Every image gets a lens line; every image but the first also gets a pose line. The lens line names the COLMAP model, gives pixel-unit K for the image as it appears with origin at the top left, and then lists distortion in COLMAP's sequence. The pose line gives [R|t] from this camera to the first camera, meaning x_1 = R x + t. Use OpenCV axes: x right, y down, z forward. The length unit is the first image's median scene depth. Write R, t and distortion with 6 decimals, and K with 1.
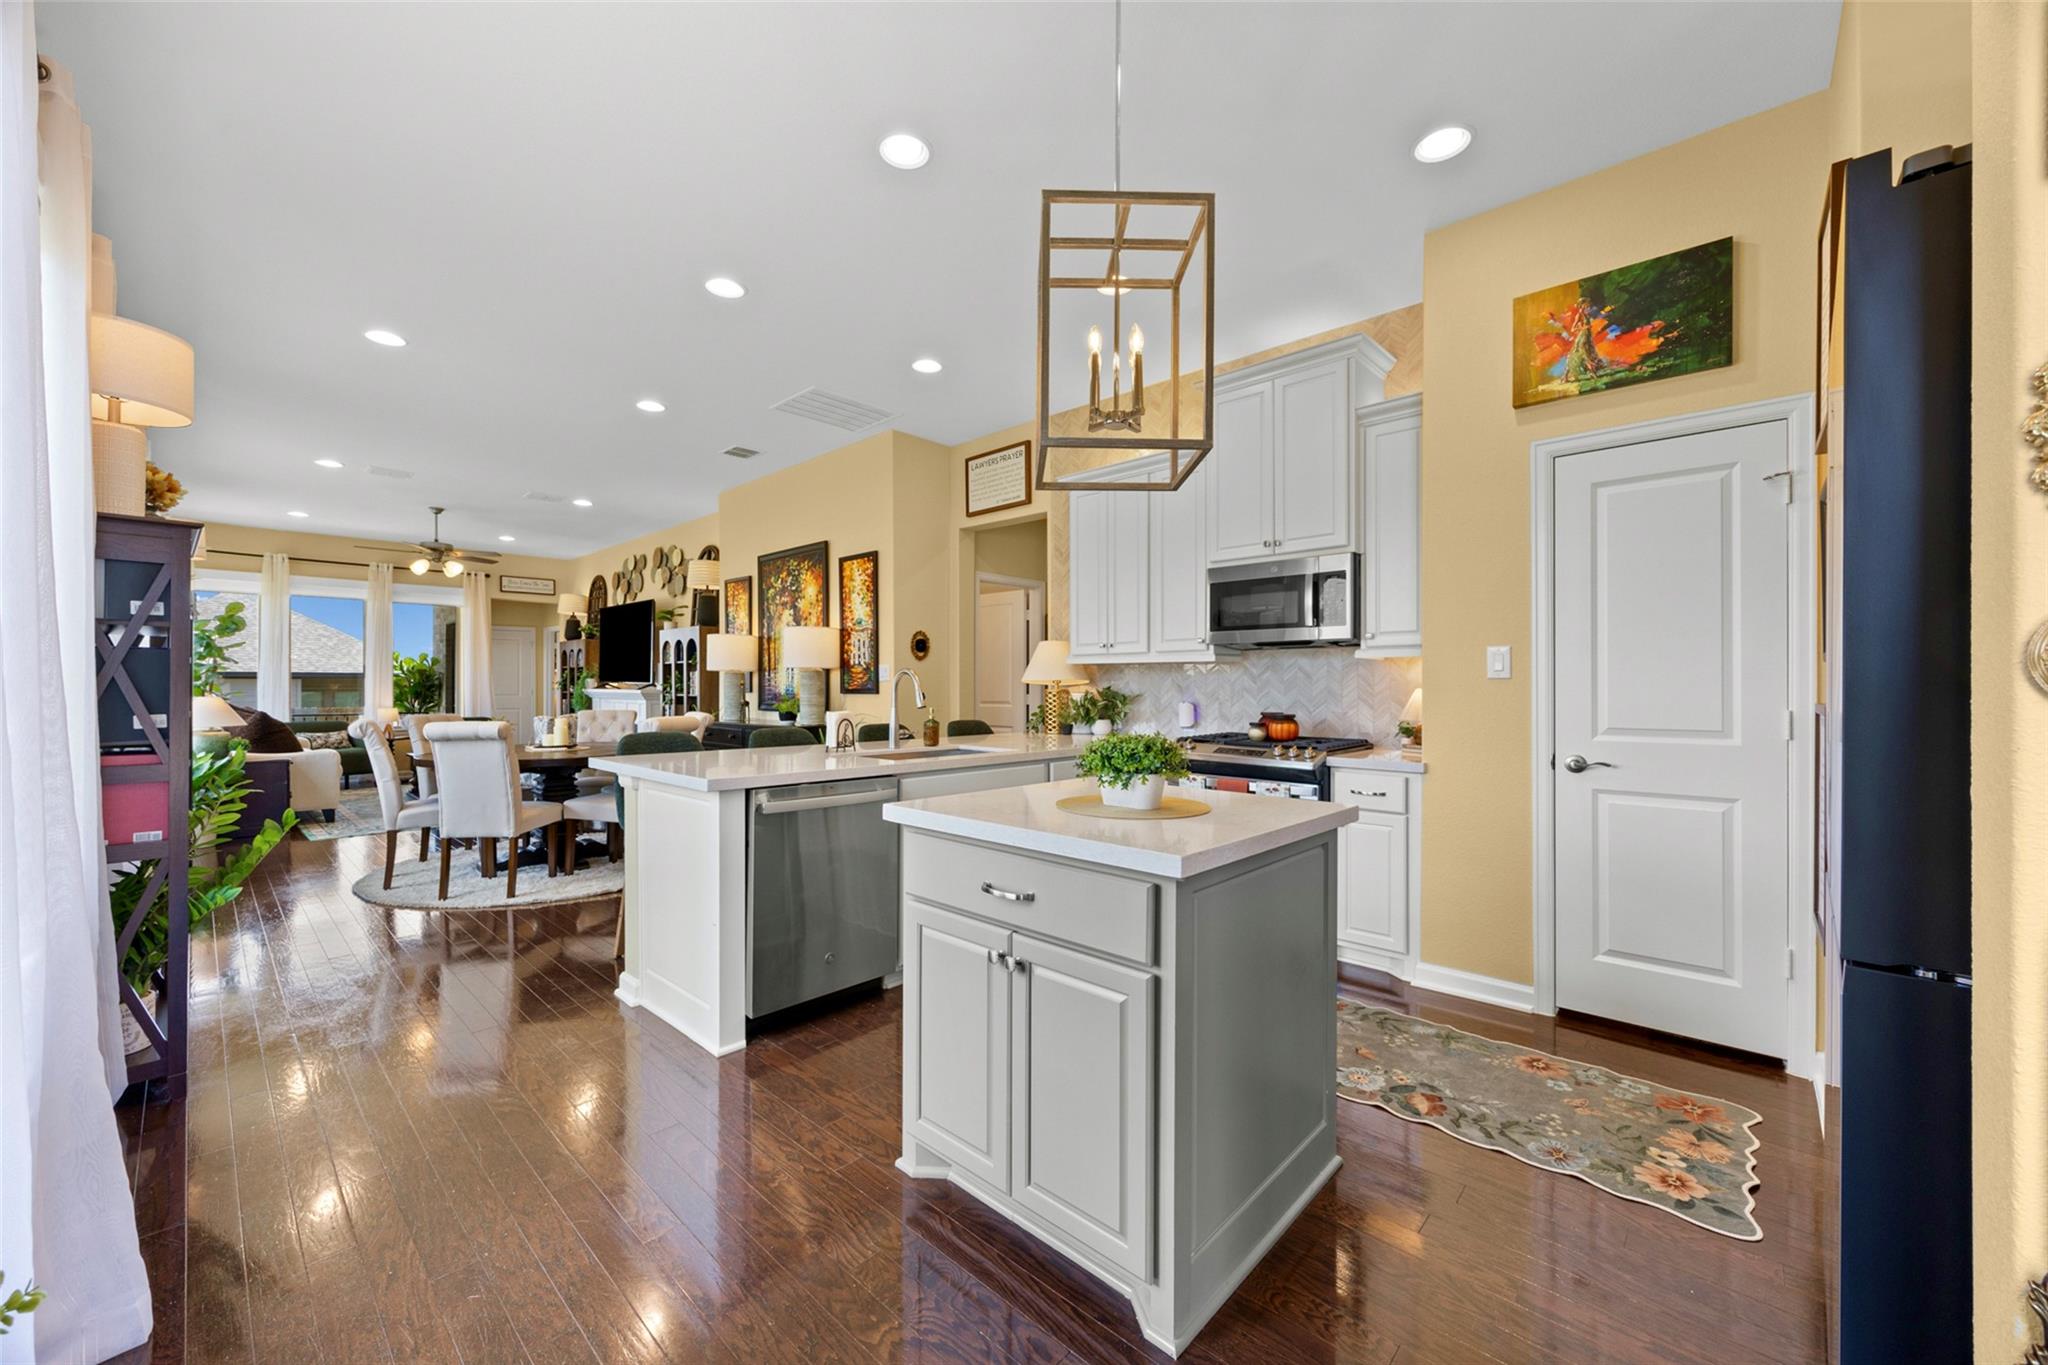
lens RADIAL K [[776.2, 0, 1015.2], [0, 776.2, 684.9], [0, 0, 1]] dist [-0.000481, -0.000360]
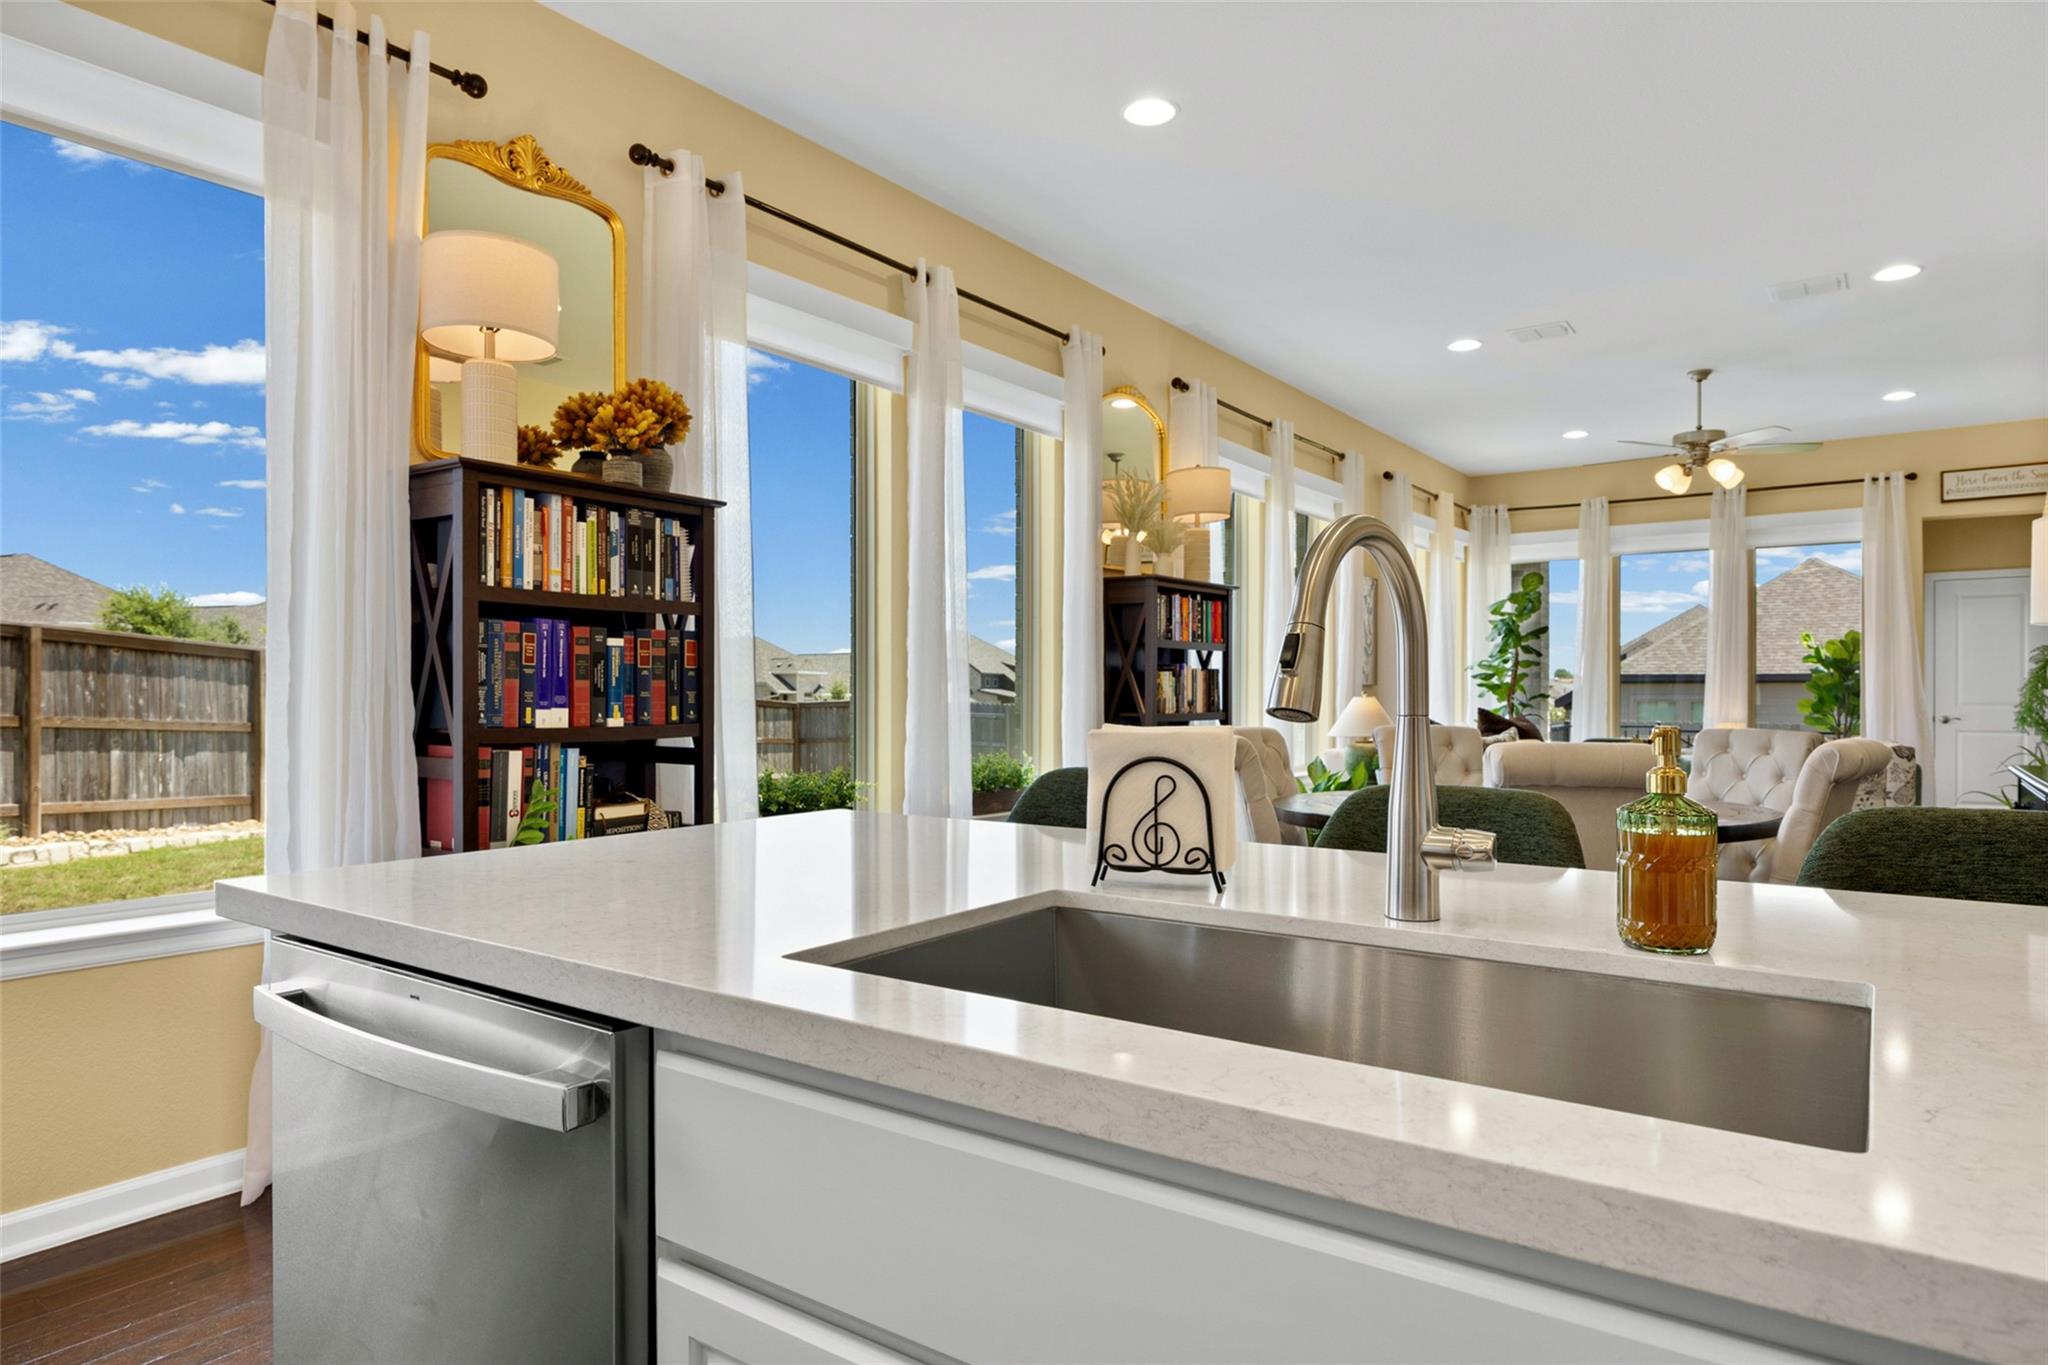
lens RADIAL K [[1200.0, 0, 1022.6], [0, 1200.0, 697.6], [0, 0, 1]] dist [-0.001508, -0.000321]
pose [[0.127846, 0.001393, -0.991793, 0.117801], [-0.000125, 0.999999, 0.001389, 0.019204], [0.991794, -0.000053, 0.127846, 0.708530]]
